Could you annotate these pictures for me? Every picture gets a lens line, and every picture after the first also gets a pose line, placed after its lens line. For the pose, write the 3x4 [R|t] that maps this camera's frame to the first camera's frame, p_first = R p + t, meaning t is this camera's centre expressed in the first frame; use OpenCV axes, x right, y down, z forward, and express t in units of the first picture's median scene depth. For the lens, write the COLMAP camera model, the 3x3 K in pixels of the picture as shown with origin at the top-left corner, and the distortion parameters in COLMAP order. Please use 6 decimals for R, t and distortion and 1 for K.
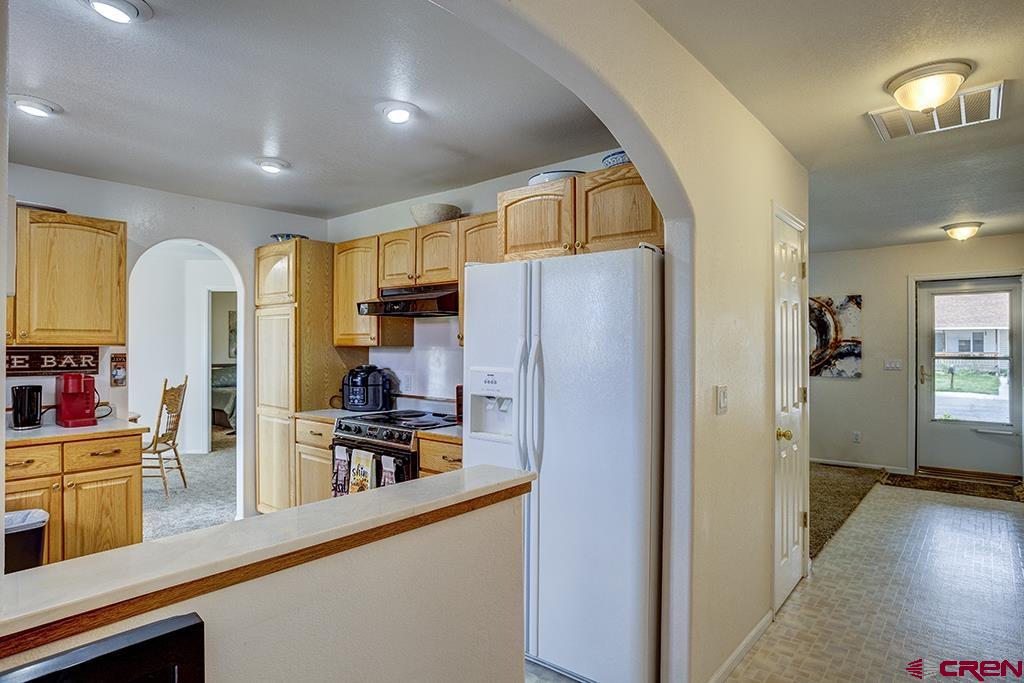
lens RADIAL K [[571.0, 0, 510.2], [0, 571.0, 345.6], [0, 0, 1]] dist [-0.015453, 0.000073]
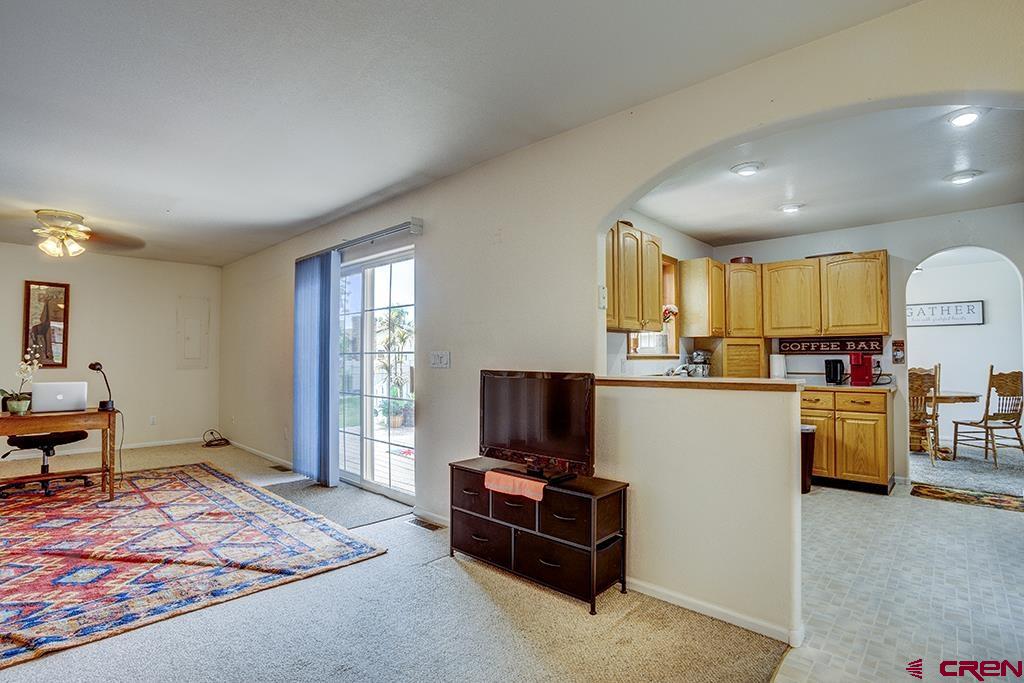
lens RADIAL K [[498.6, 0, 512.0], [0, 498.6, 341.5], [0, 0, 1]] dist [-0.069604, 0.028621]
pose [[-0.049157, -0.033362, -0.998234, 0.609051], [0.001893, 0.999437, -0.033495, 0.059428], [0.998789, -0.003537, -0.049066, 0.096893]]
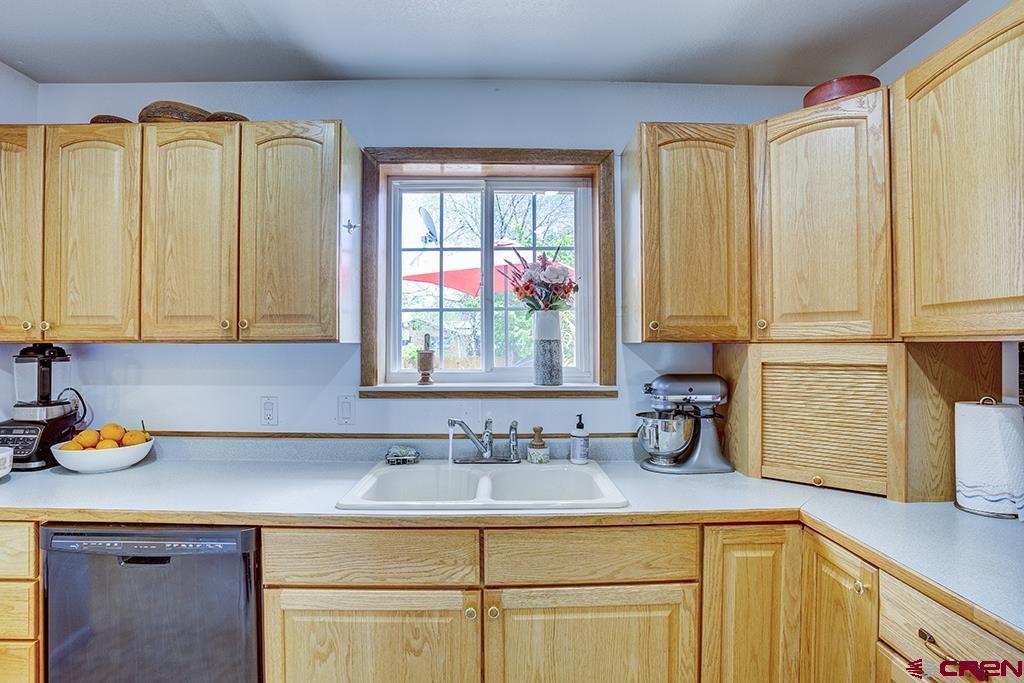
lens RADIAL K [[498.6, 0, 512.0], [0, 498.6, 341.5], [0, 0, 1]] dist [-0.069604, 0.028621]
pose [[-0.755952, -0.007269, -0.654586, -0.366976], [0.001440, 0.999917, -0.012768, 0.005316], [0.654625, -0.010595, -0.755879, 0.862164]]
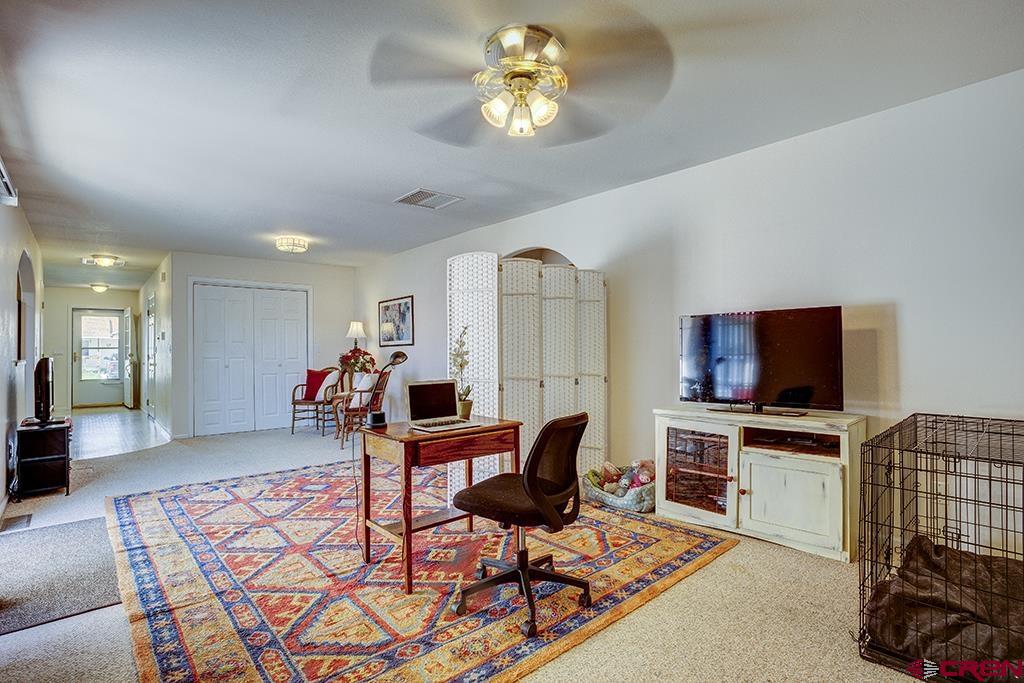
lens RADIAL K [[498.6, 0, 512.0], [0, 498.6, 341.5], [0, 0, 1]] dist [-0.069604, 0.028621]
pose [[0.142873, 0.014969, 0.989628, -1.177536], [0.010138, 0.999811, -0.016587, 0.072101], [-0.989689, 0.012403, 0.142694, -1.223239]]
